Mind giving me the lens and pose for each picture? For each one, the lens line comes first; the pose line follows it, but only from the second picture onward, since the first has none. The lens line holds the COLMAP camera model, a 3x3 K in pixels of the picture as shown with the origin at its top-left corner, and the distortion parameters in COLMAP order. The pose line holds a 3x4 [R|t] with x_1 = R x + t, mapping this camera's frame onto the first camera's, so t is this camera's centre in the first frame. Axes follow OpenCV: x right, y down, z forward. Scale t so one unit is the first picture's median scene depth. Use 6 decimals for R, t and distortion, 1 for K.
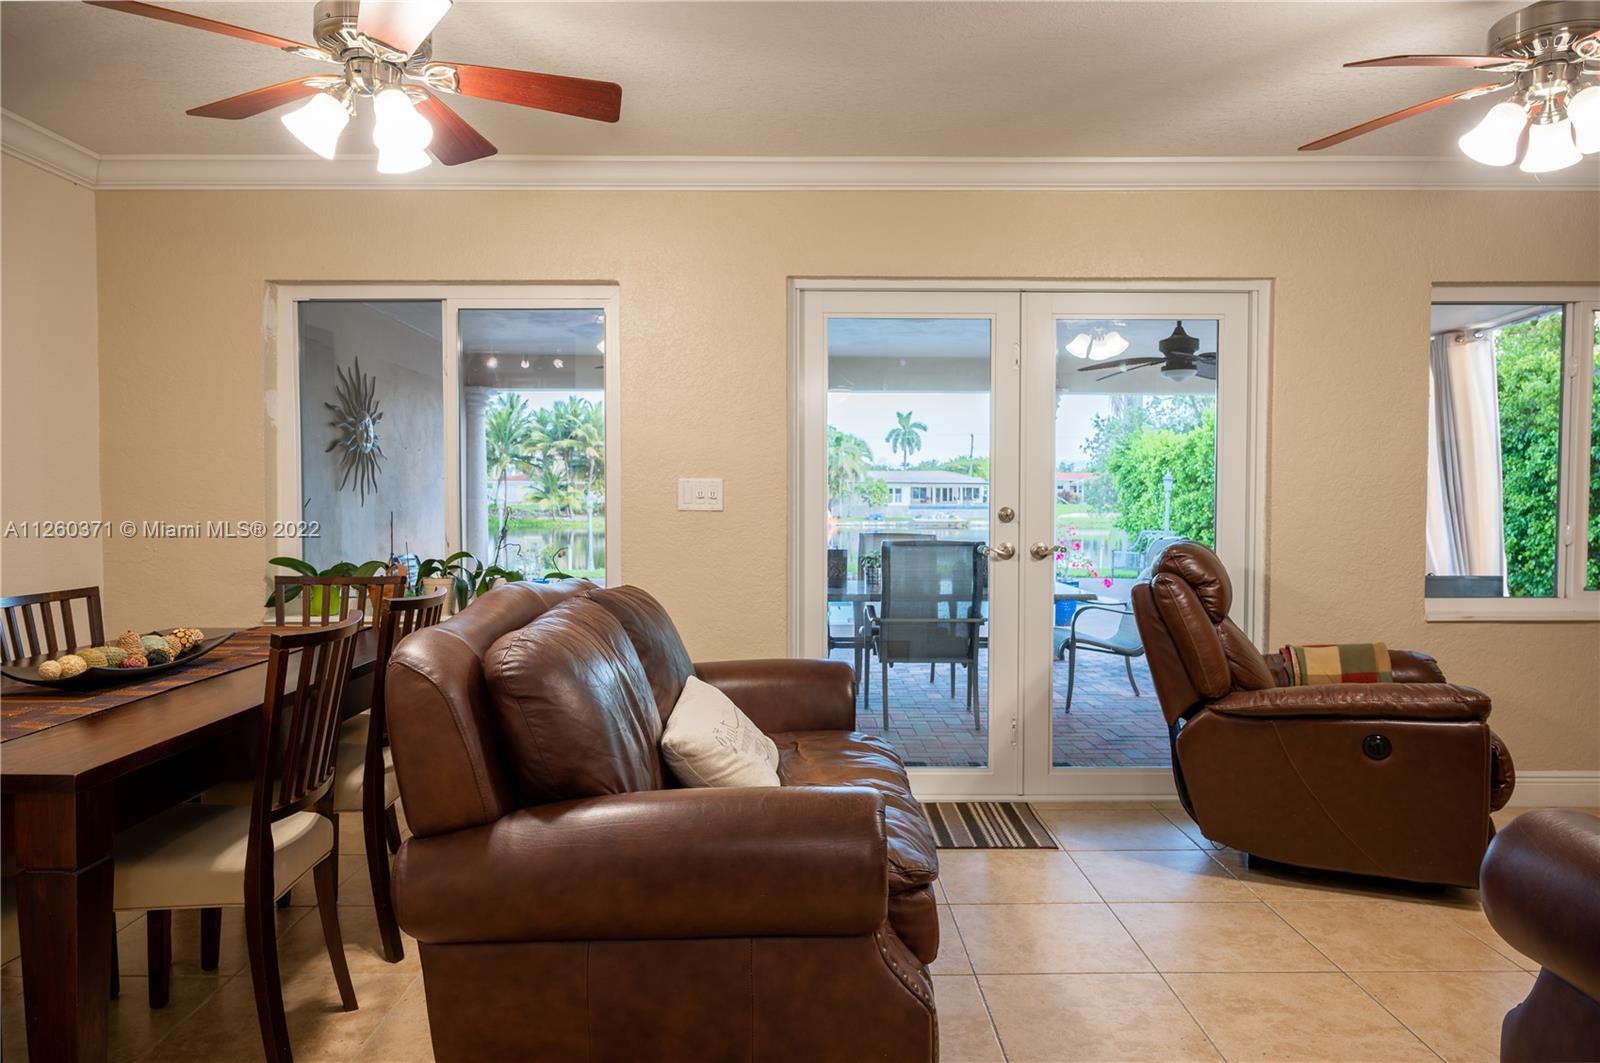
lens RADIAL K [[1076.2, 0, 797.1], [0, 1076.2, 518.0], [0, 0, 1]] dist [-0.009365, 0.007217]
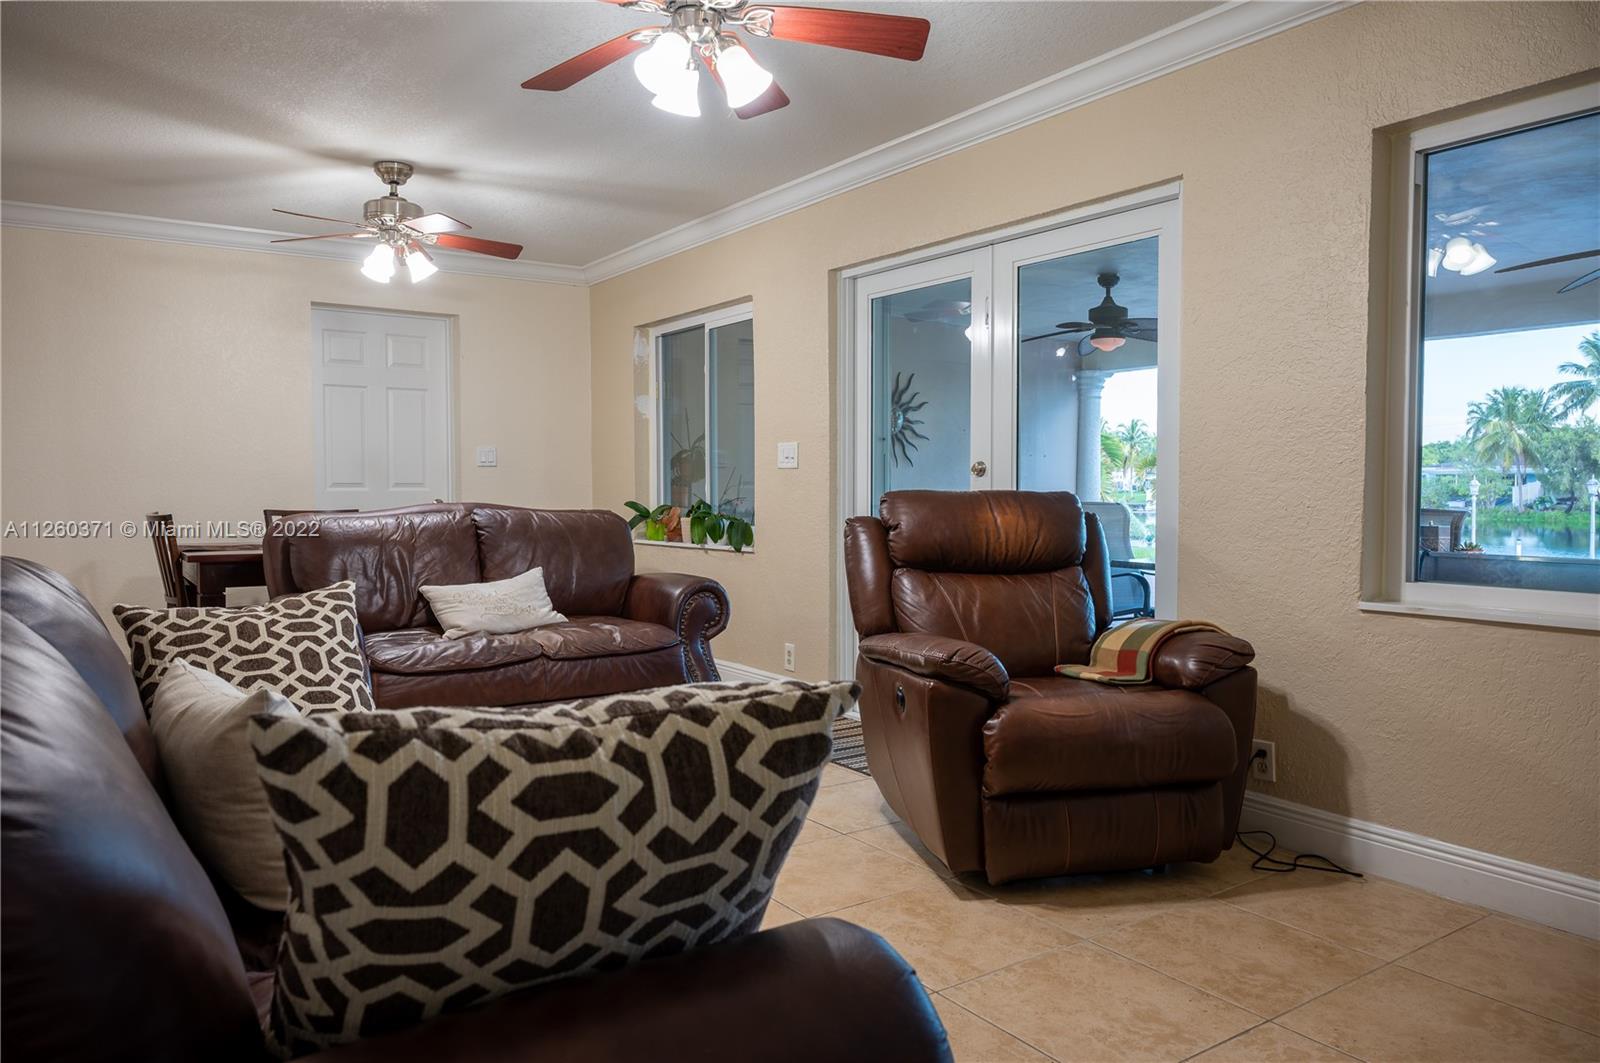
lens RADIAL K [[1076.2, 0, 790.2], [0, 1076.2, 532.9], [0, 0, 1]] dist [-0.009365, 0.007217]
pose [[0.544792, 0.037811, -0.837718, 0.968494], [-0.018925, 0.999283, 0.032796, 0.028736], [0.838358, -0.002013, 0.545117, 0.303721]]
